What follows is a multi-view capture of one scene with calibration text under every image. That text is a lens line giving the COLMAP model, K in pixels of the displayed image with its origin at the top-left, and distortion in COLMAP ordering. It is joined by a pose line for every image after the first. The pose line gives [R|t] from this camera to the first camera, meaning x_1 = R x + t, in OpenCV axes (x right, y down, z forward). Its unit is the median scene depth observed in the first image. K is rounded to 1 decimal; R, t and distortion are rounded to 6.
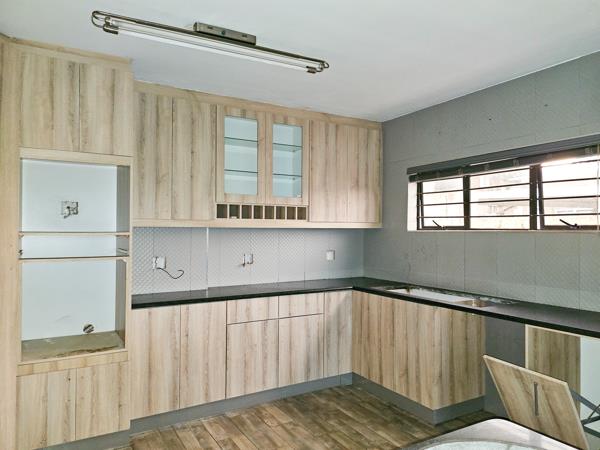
lens RADIAL K [[425.2, 0, 300.0], [0, 425.2, 225.0], [0, 0, 1]] dist [0.037109, -0.003681]
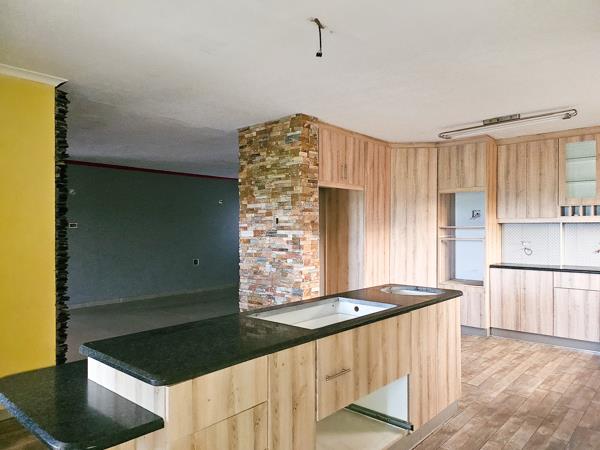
lens RADIAL K [[429.9, 0, 306.0], [0, 429.9, 225.4], [0, 0, 1]] dist [0.079236, -0.080050]
pose [[0.298647, -0.009608, -0.954315, 1.008909], [0.013681, 0.999890, -0.005786, 0.012478], [0.954266, -0.011328, 0.298745, -0.280984]]
